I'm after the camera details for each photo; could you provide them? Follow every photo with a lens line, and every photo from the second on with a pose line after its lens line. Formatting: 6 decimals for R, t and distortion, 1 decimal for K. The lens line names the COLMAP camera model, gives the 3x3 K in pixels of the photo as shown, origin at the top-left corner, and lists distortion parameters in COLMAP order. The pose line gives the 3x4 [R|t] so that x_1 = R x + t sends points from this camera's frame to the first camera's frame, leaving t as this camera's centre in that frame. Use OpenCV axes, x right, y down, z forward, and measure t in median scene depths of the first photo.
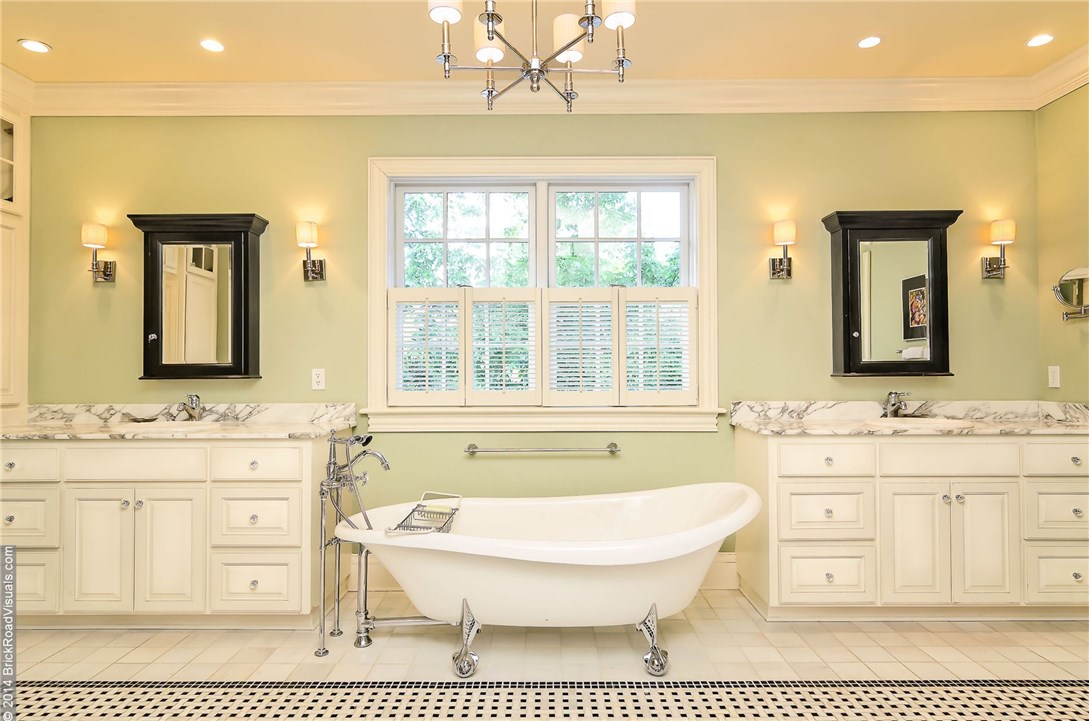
lens RADIAL K [[645.2, 0, 541.9], [0, 645.2, 361.9], [0, 0, 1]] dist [-0.001154, 0.000202]
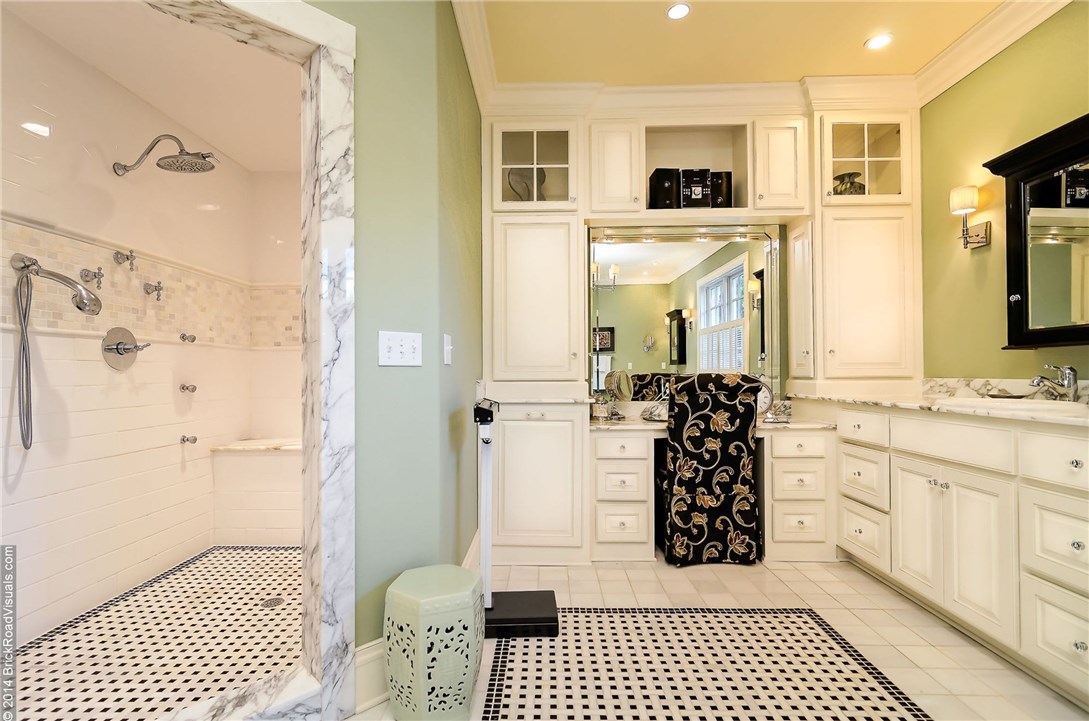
lens RADIAL K [[526.0, 0, 539.2], [0, 526.0, 366.3], [0, 0, 1]] dist [0.003729, 0.000355]
pose [[-0.027068, -0.012636, -0.999554, 0.095209], [0.020081, 0.999711, -0.013182, 0.046265], [0.999432, -0.020429, -0.026807, 0.397286]]
